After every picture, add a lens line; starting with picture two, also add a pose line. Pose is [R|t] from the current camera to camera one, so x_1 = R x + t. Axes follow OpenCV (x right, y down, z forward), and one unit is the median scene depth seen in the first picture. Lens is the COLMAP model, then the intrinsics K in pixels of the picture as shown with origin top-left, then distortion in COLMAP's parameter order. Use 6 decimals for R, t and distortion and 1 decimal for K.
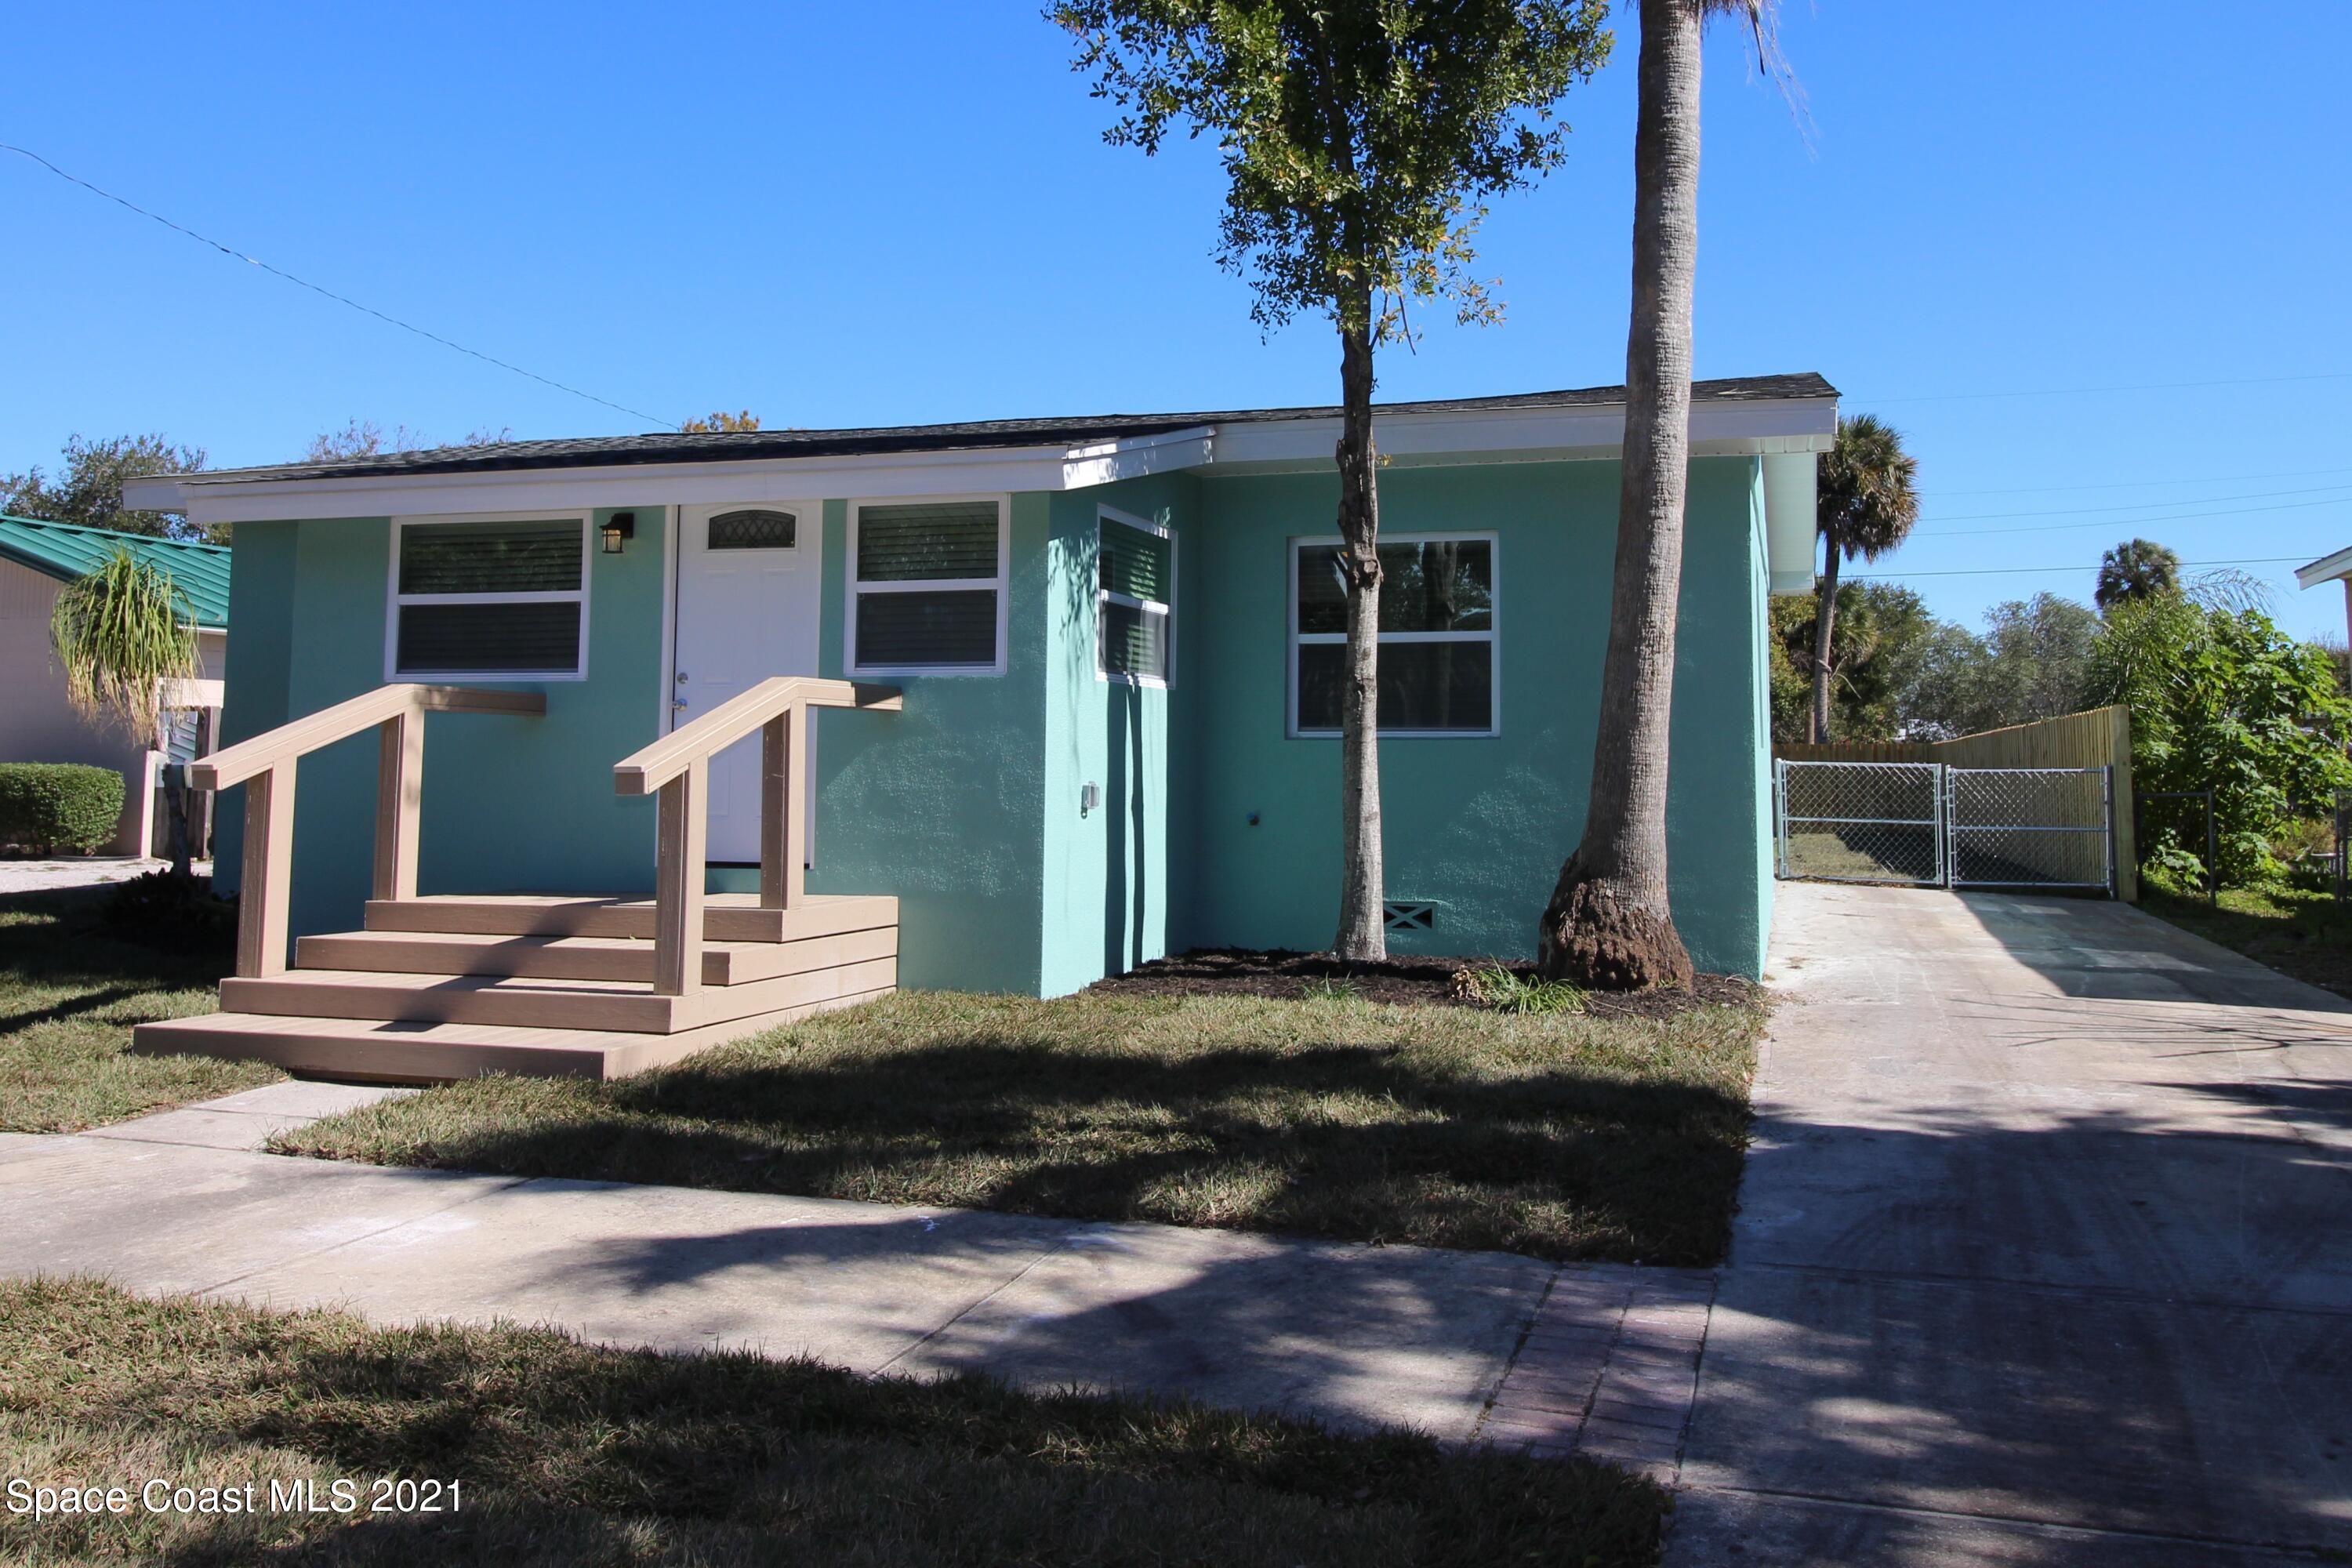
lens RADIAL K [[1989.3, 0, 1173.5], [0, 1989.3, 572.5], [0, 0, 1]] dist [0.005493, -0.000832]
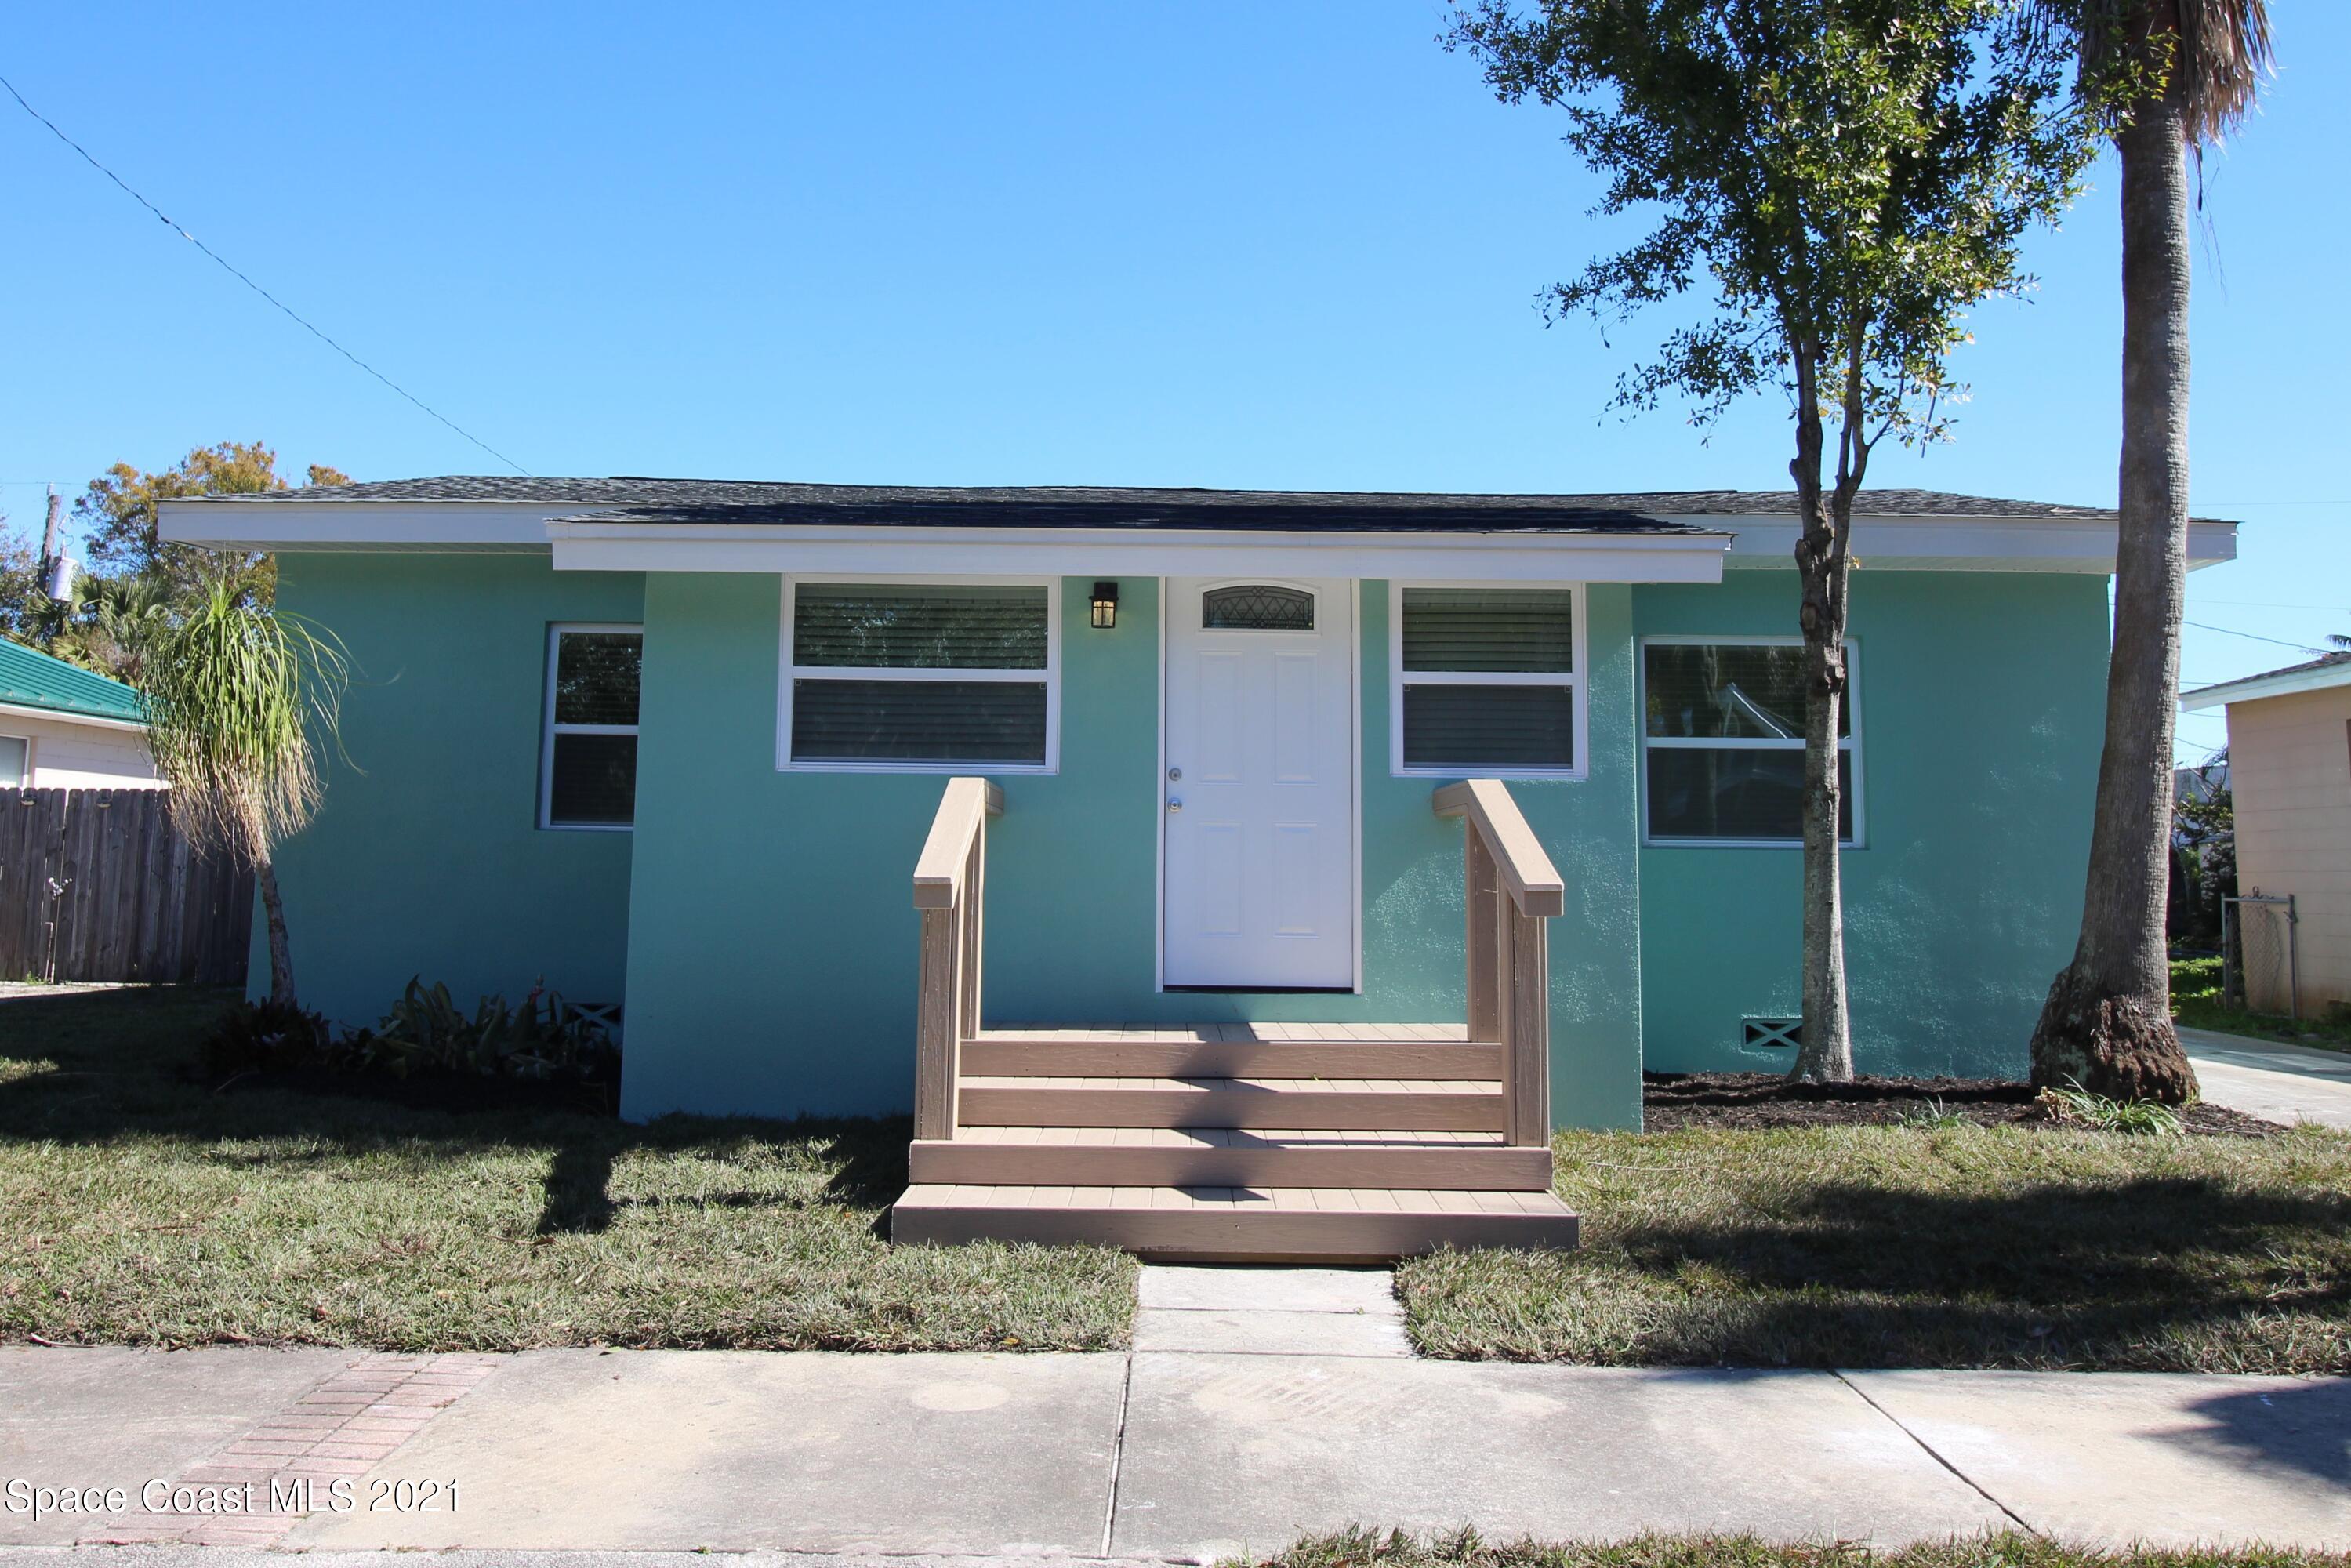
lens RADIAL K [[2084.4, 0, 1138.4], [0, 2084.4, 582.3], [0, 0, 1]] dist [0.009916, -0.007425]
pose [[0.955185, 0.045370, 0.292513, -0.547851], [-0.035086, 0.998571, -0.040311, 0.006583], [-0.293924, 0.028242, 0.955412, 0.133270]]
